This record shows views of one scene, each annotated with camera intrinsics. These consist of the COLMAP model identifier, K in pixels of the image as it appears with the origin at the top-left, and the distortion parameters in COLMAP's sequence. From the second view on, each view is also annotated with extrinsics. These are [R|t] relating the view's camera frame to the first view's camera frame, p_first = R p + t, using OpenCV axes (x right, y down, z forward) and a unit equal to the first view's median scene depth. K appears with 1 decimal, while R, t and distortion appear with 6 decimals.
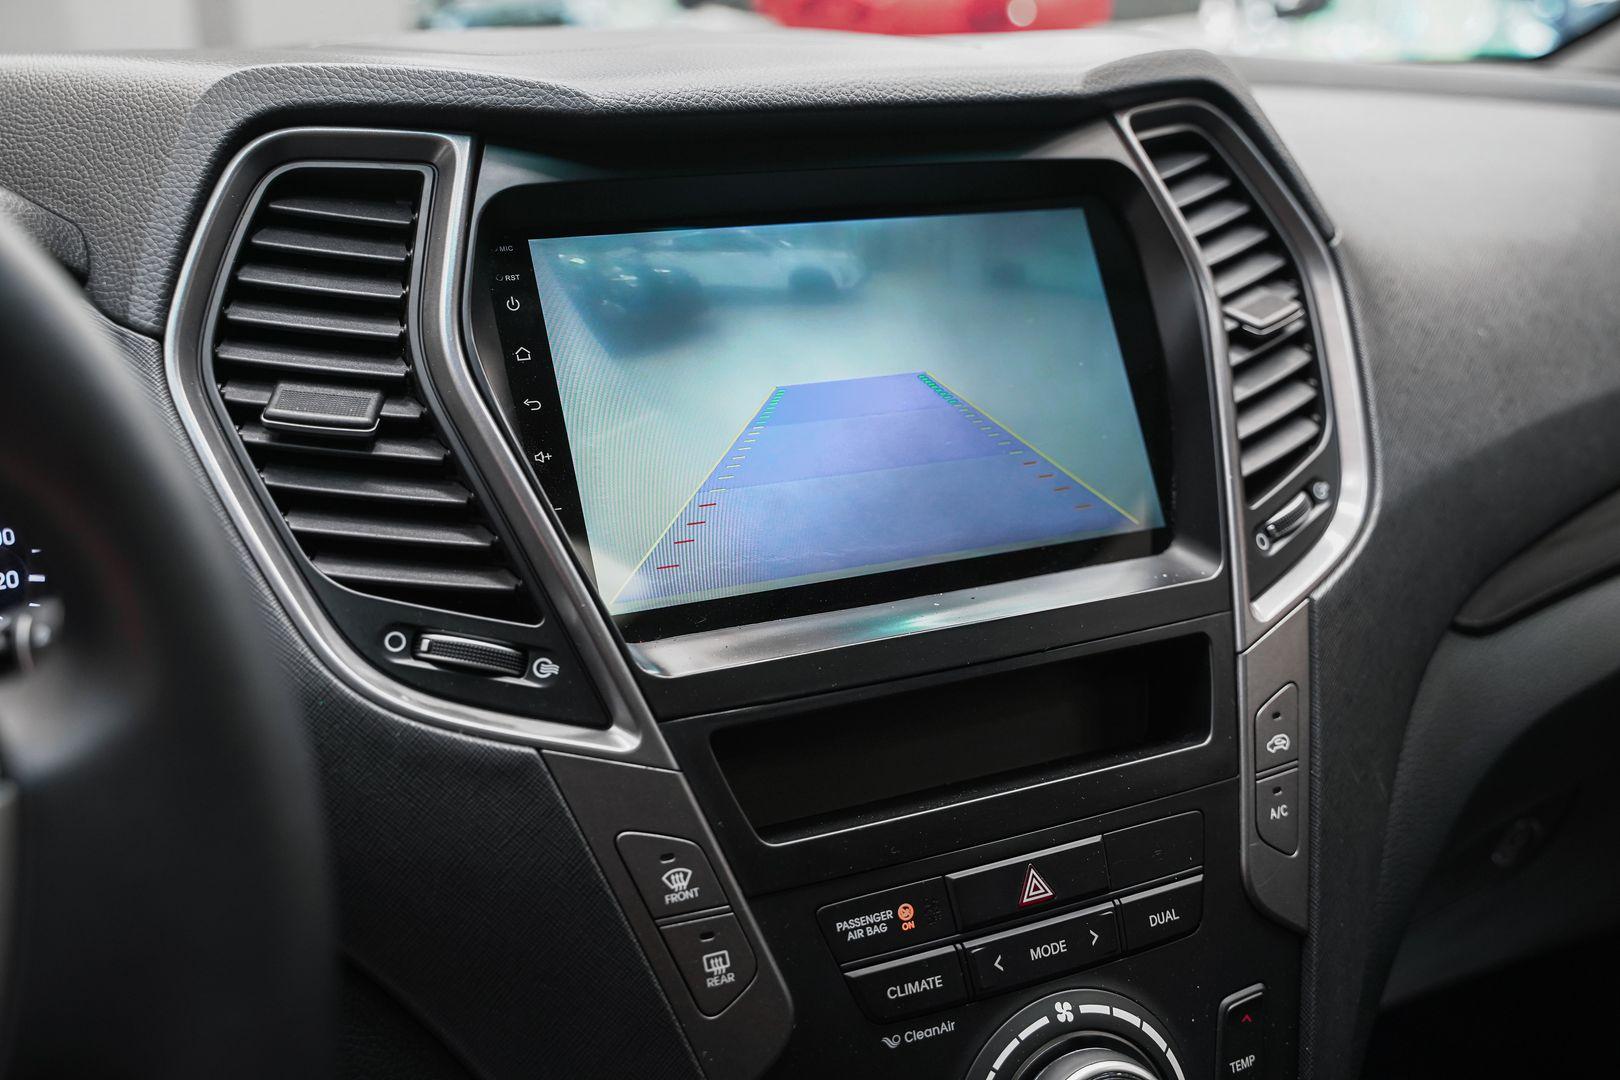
lens RADIAL K [[1614.0, 0, 808.3], [0, 1614.0, 527.0], [0, 0, 1]] dist [-0.015666, 0.000000]
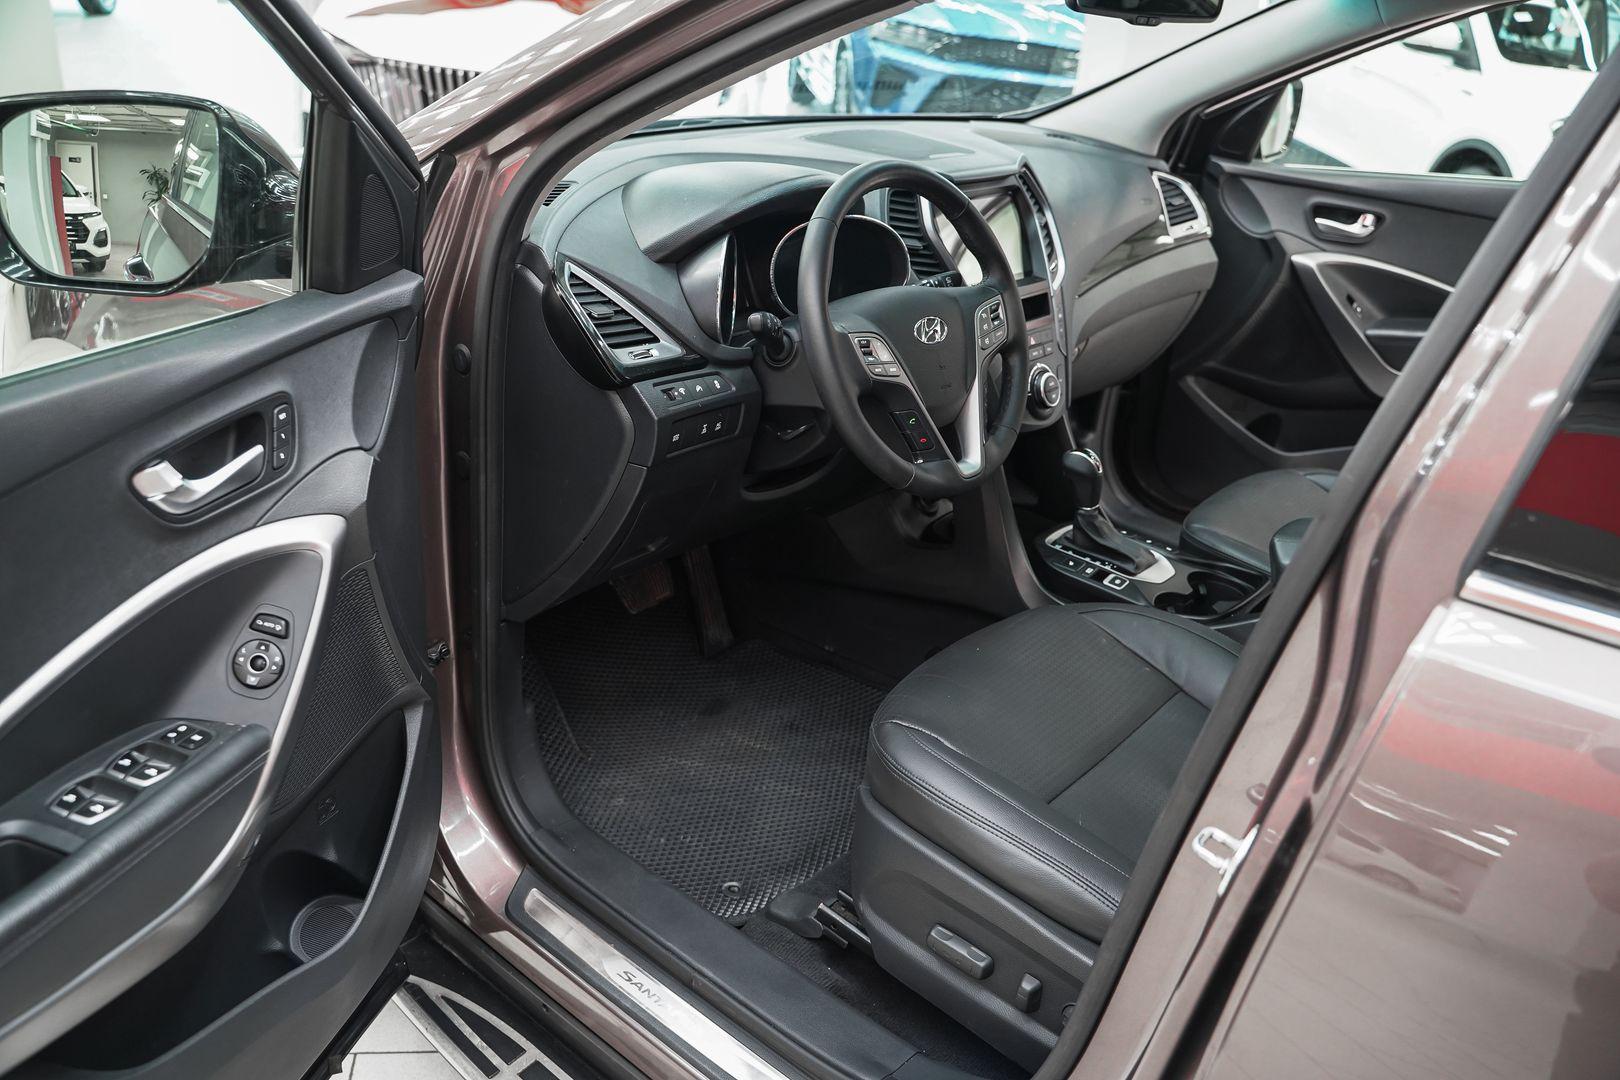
lens RADIAL K [[1281.2, 0, 807.2], [0, 1281.2, 532.0], [0, 0, 1]] dist [-0.115002, 0.075767]
pose [[0.911971, -0.097866, 0.398412, -2.131823], [0.037688, 0.987009, 0.156181, 0.168720], [-0.408521, -0.127417, 0.903812, -2.352702]]
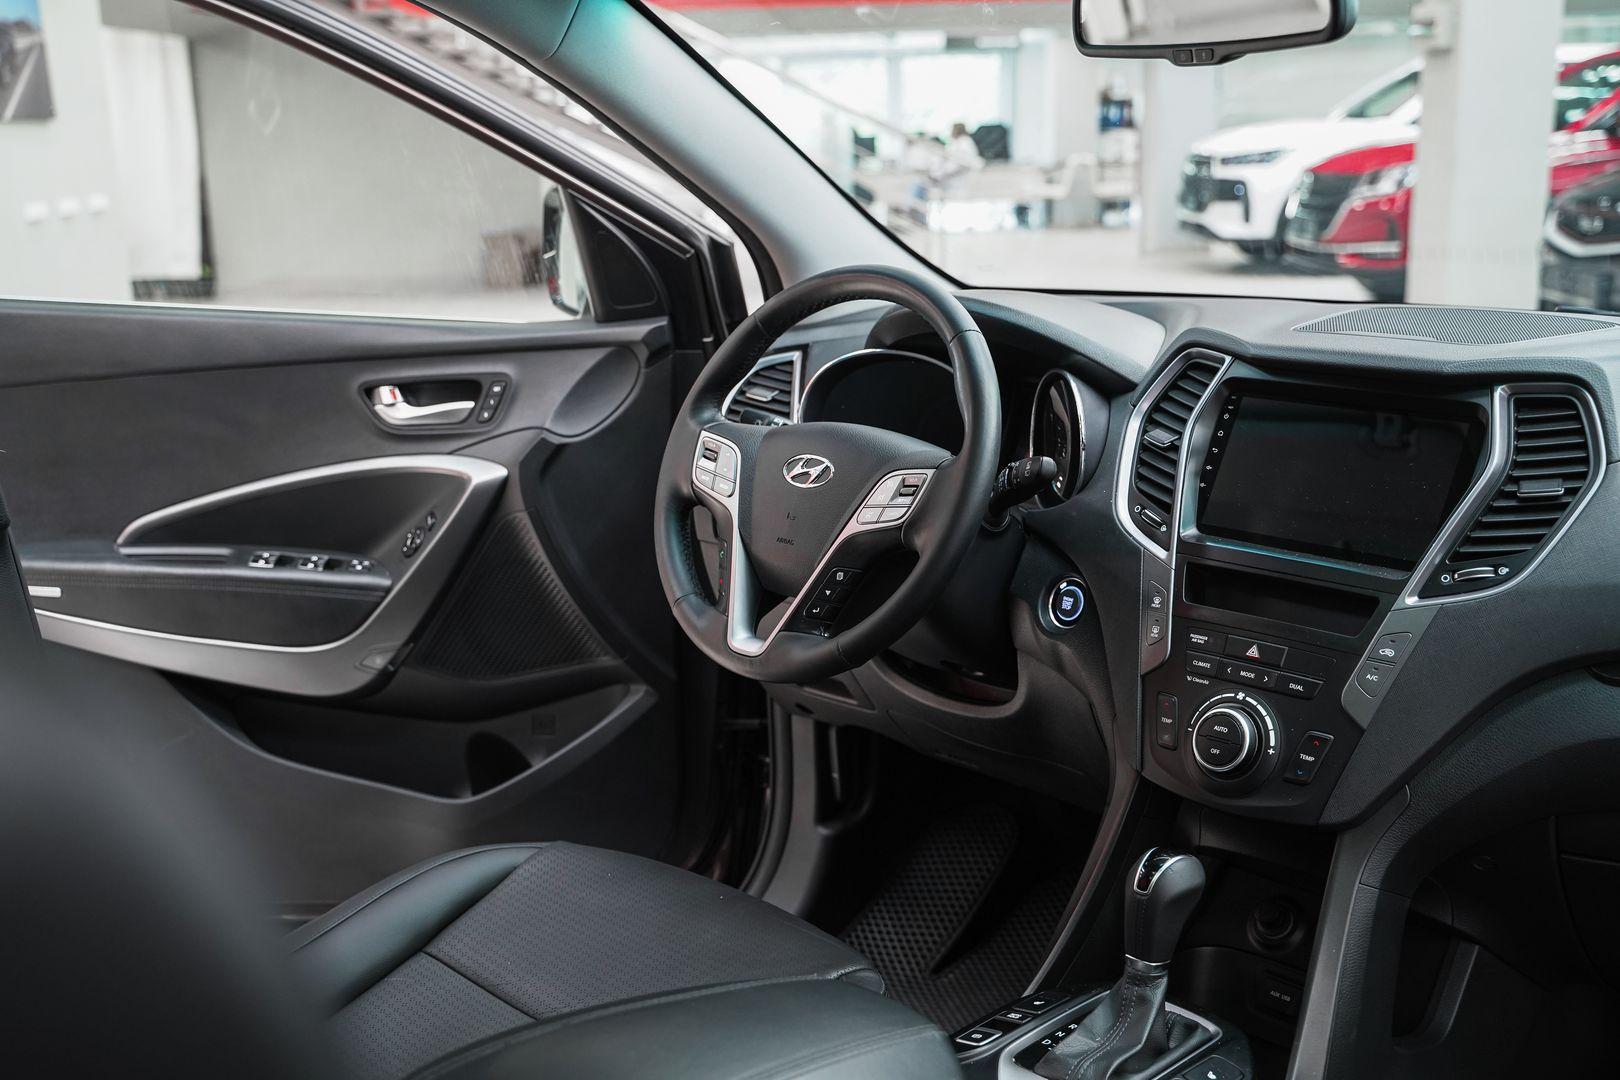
lens RADIAL K [[1738.3, 0, 823.1], [0, 1738.3, 532.9], [0, 0, 1]] dist [-0.002994, 0.000000]
pose [[0.338035, 0.213539, -0.916588, 2.554072], [-0.278080, 0.953097, 0.119489, -0.114752], [0.899113, 0.214493, 0.381561, -0.809882]]
